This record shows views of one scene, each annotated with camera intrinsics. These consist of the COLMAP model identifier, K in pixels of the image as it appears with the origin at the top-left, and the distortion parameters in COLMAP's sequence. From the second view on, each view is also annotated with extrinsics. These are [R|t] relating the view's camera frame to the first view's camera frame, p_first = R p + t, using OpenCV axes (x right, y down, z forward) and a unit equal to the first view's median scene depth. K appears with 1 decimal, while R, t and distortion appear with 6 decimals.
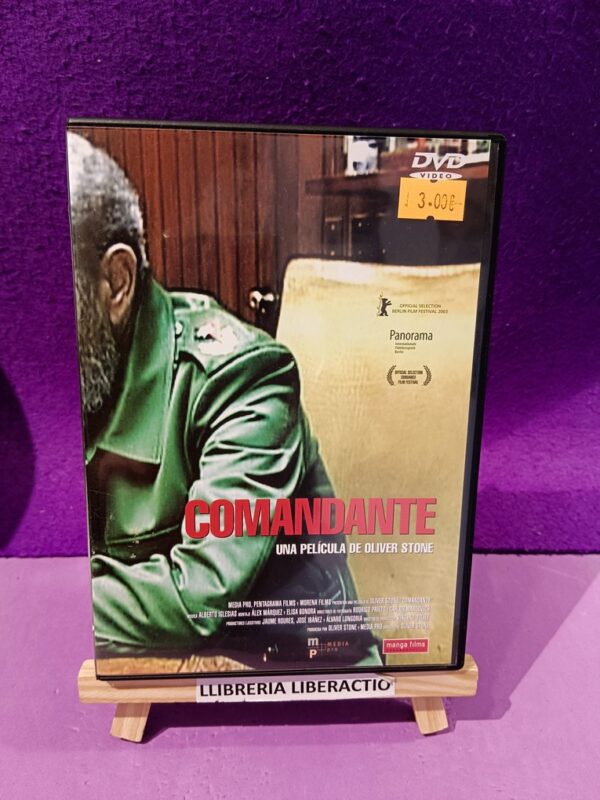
lens RADIAL K [[609.4, 0, 299.0], [0, 609.4, 414.3], [0, 0, 1]] dist [0.005308, -0.081504]
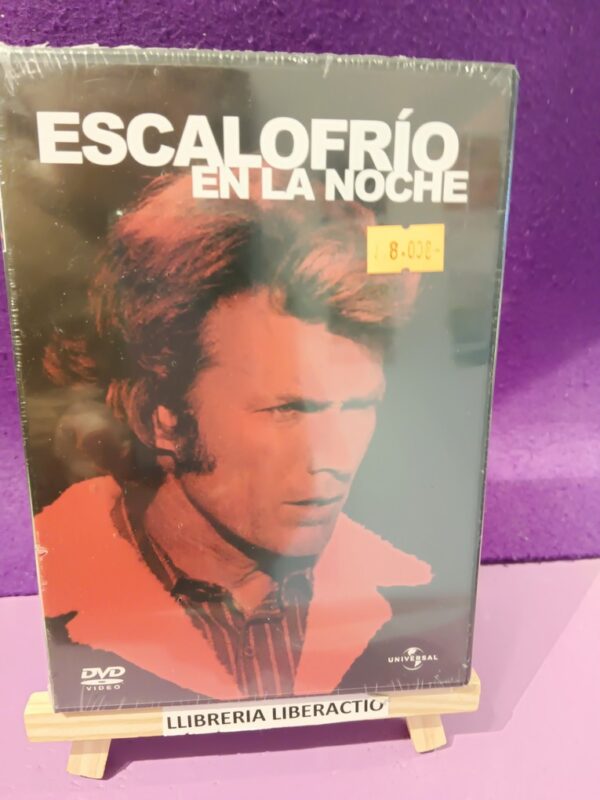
lens RADIAL K [[613.7, 0, 300.9], [0, 613.7, 401.3], [0, 0, 1]] dist [-0.002545, -0.066517]
pose [[0.996456, -0.038917, 0.074575, -0.000660], [0.039705, 0.999170, -0.009115, -0.026201], [-0.074158, 0.012043, 0.997174, 0.143026]]
